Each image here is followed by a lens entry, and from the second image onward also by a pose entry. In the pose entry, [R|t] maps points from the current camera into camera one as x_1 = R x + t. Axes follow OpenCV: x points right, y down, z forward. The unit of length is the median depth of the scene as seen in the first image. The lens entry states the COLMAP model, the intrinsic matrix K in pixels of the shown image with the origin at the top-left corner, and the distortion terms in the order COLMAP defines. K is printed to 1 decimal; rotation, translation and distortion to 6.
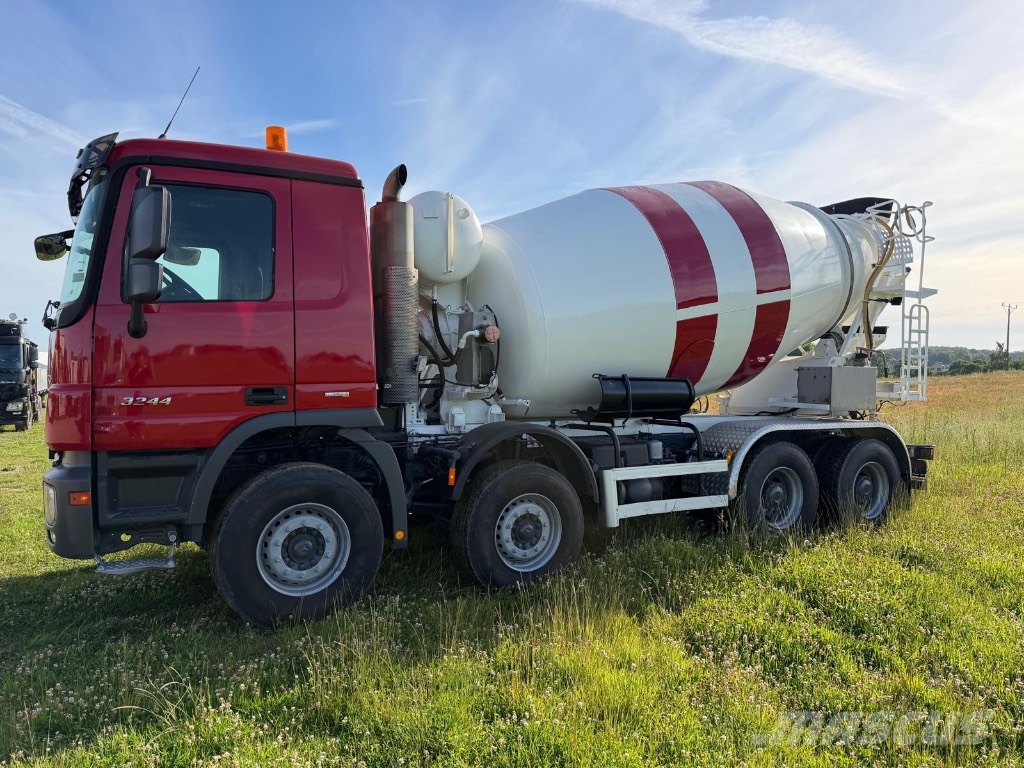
lens RADIAL K [[712.5, 0, 510.8], [0, 712.5, 386.2], [0, 0, 1]] dist [0.073974, -0.089741]
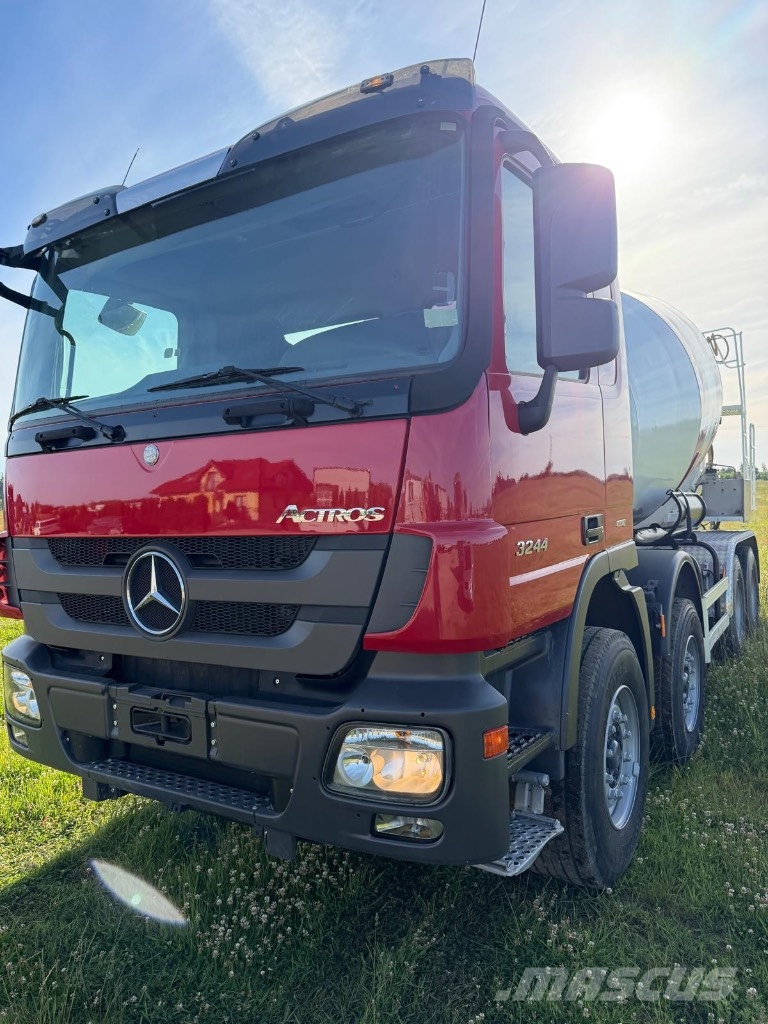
lens RADIAL K [[723.5, 0, 379.1], [0, 723.5, 504.2], [0, 0, 1]] dist [0.044130, -0.061721]
pose [[0.878418, -0.037223, 0.476442, -0.631134], [0.046256, 0.998903, -0.007241, -0.010033], [-0.475650, 0.028399, 0.879176, 0.397966]]
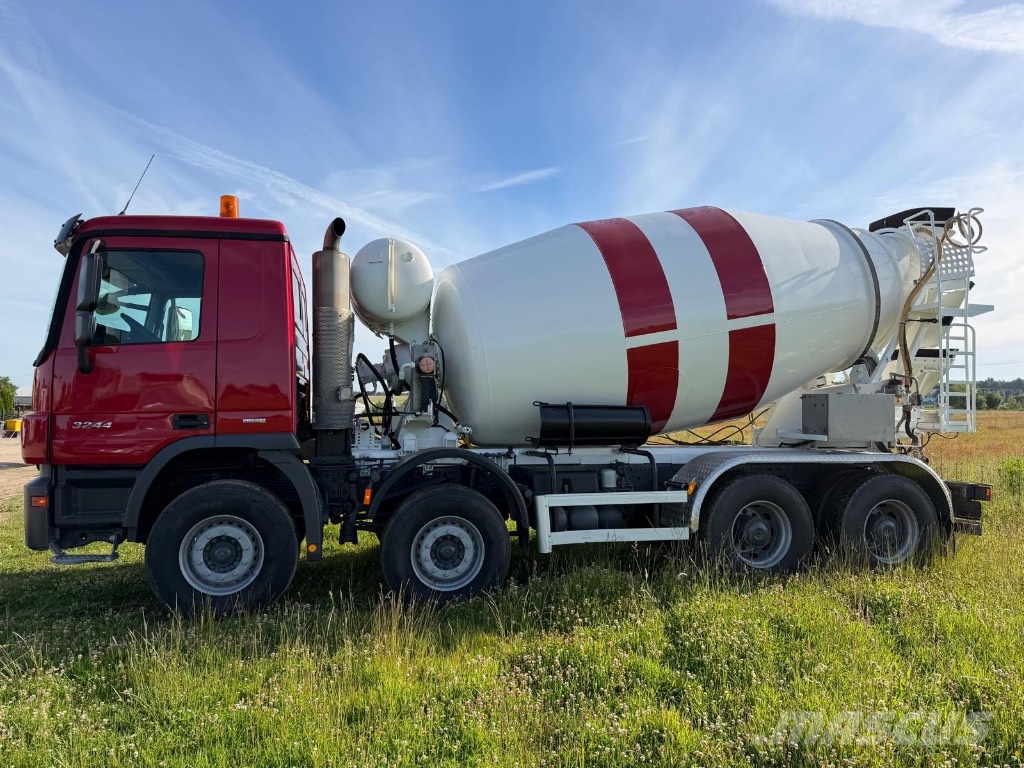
lens RADIAL K [[716.4, 0, 520.4], [0, 716.4, 381.3], [0, 0, 1]] dist [0.074659, -0.074040]
pose [[0.961614, -0.015559, -0.273964, 0.391056], [-0.000328, 0.998326, -0.057845, 0.012846], [0.274405, 0.055714, 0.959999, -0.001401]]
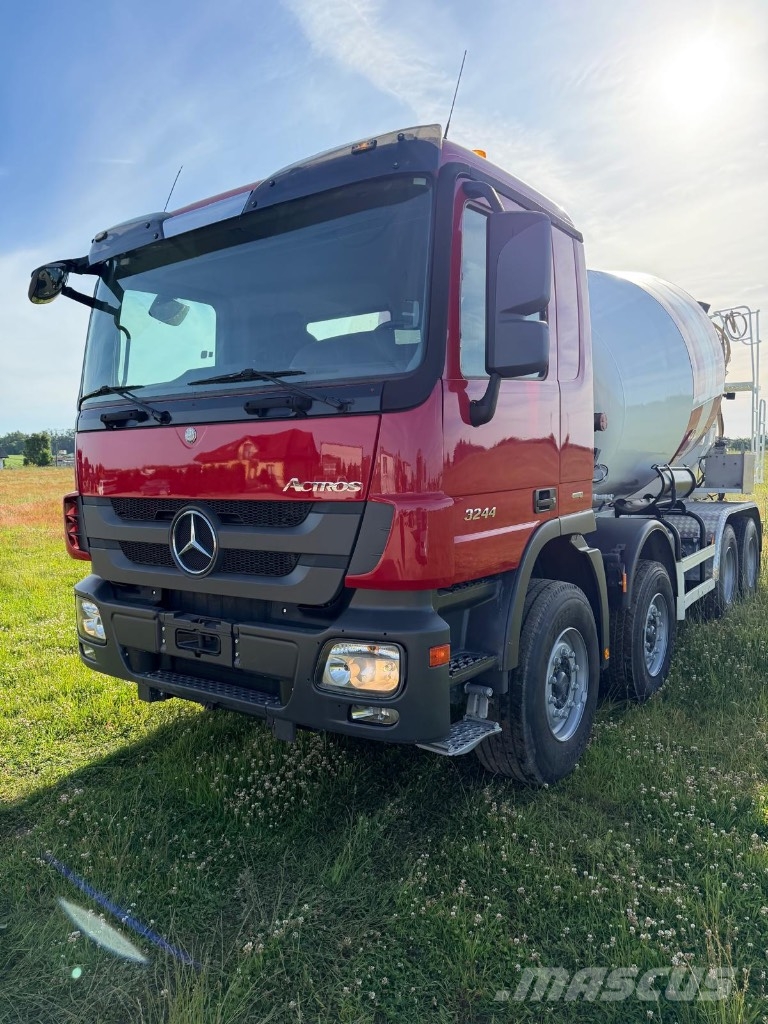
lens RADIAL K [[716.0, 0, 384.0], [0, 716.0, 513.6], [0, 0, 1]] dist [0.133224, -0.254129]
pose [[0.903836, -0.048125, 0.425164, -0.648274], [0.027262, 0.998113, 0.055024, -0.015484], [-0.427010, -0.038142, 0.903442, 0.272440]]
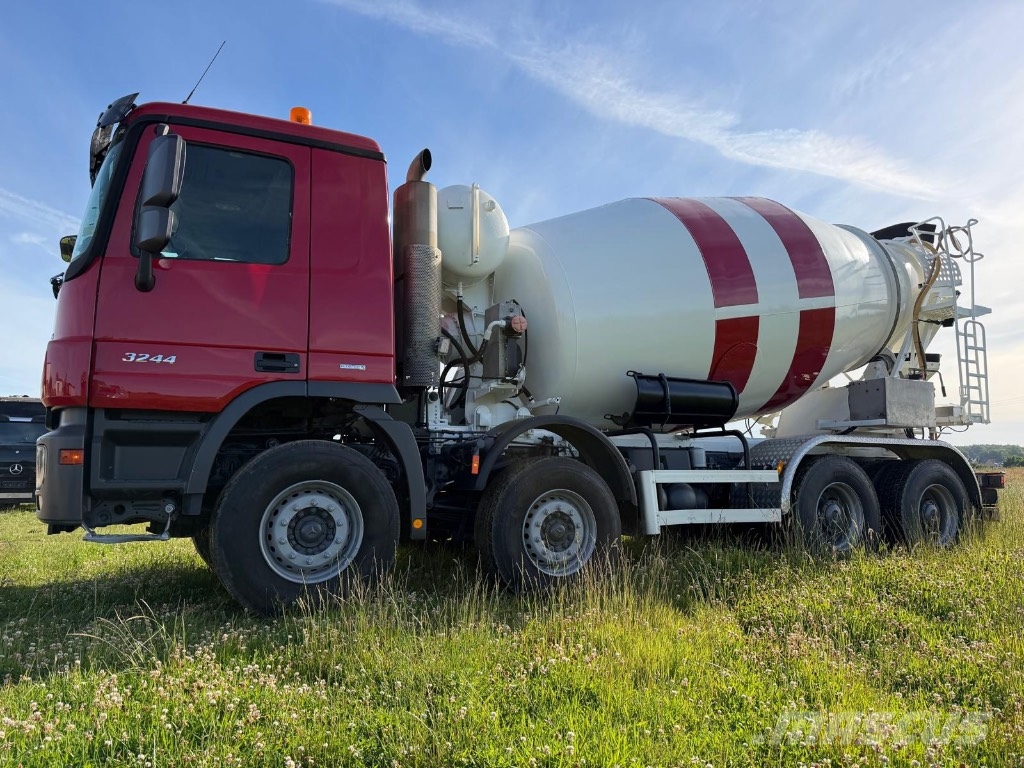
lens RADIAL K [[720.4, 0, 522.8], [0, 720.4, 390.1], [0, 0, 1]] dist [0.066079, -0.077069]
pose [[0.999298, -0.011070, -0.035799, 0.011307], [0.006110, 0.990716, -0.135808, 0.138861], [0.036970, 0.135494, 0.990088, 0.058173]]
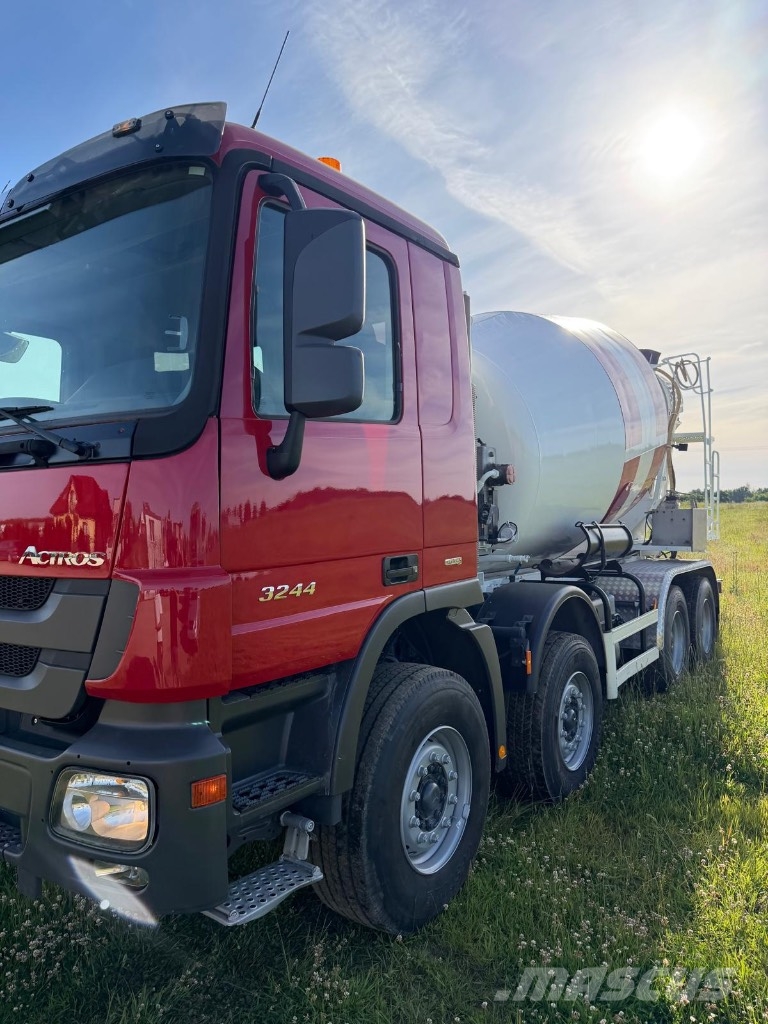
lens RADIAL K [[721.7, 0, 386.1], [0, 721.7, 514.6], [0, 0, 1]] dist [0.058939, -0.087618]
pose [[0.895325, -0.018354, 0.445034, -0.491499], [0.027162, 0.999541, -0.013422, -0.020988], [-0.444584, 0.024105, 0.895413, 0.327847]]
